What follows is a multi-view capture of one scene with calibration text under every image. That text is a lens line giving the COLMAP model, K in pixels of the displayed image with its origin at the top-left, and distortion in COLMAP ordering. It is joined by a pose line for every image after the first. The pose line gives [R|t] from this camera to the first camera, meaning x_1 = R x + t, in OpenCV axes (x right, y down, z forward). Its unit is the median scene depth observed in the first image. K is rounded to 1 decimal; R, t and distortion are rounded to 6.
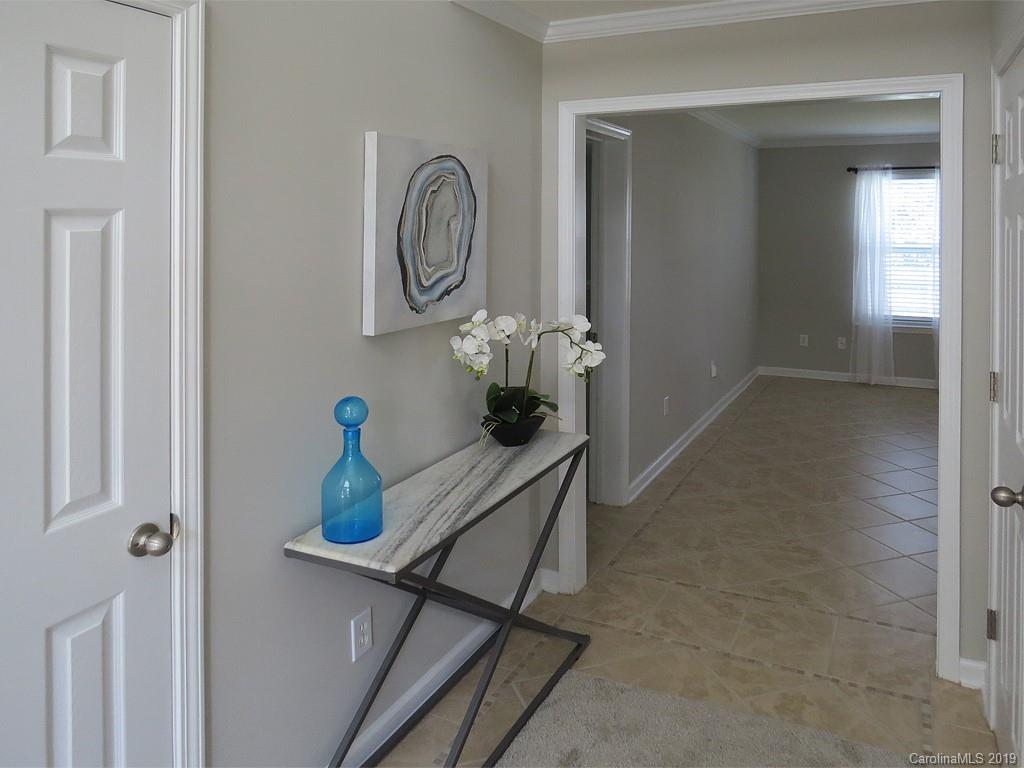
lens RADIAL K [[837.8, 0, 512.0], [0, 837.8, 384.0], [0, 0, 1]] dist [-0.076436, -0.000554]
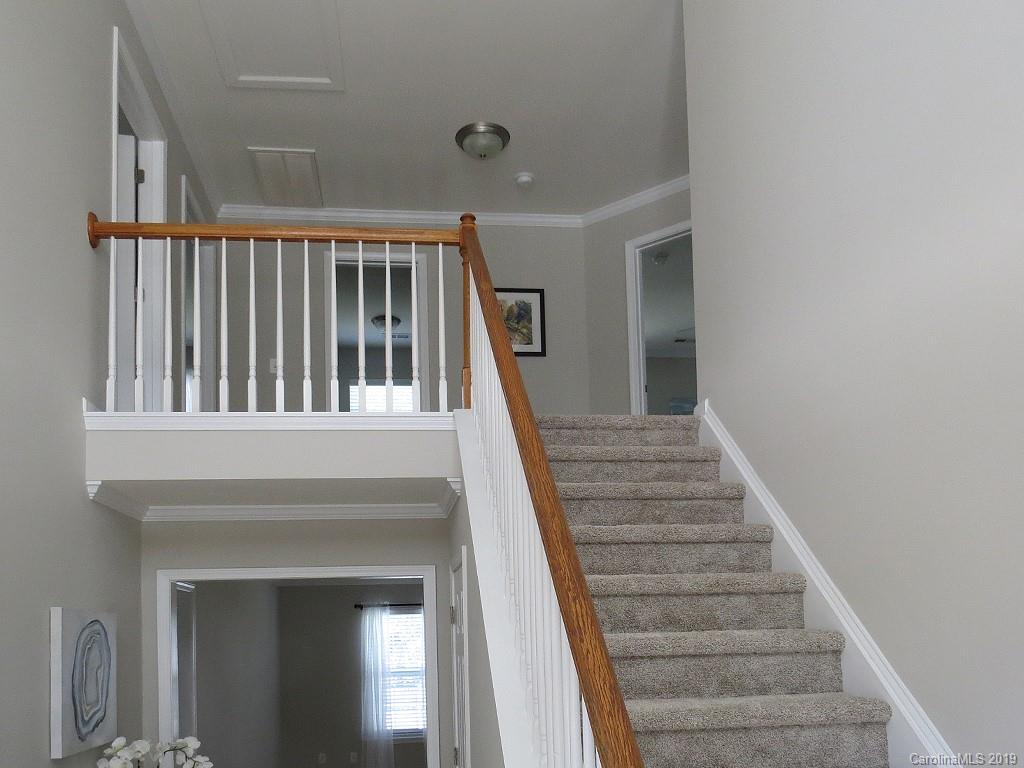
lens RADIAL K [[751.2, 0, 512.0], [0, 751.2, 384.0], [0, 0, 1]] dist [-0.002561, -0.000291]
pose [[0.837136, 0.171196, 0.519514, -0.148908], [0.115142, 0.873329, -0.473327, 0.040324], [-0.534739, 0.456057, 0.711384, -0.319487]]
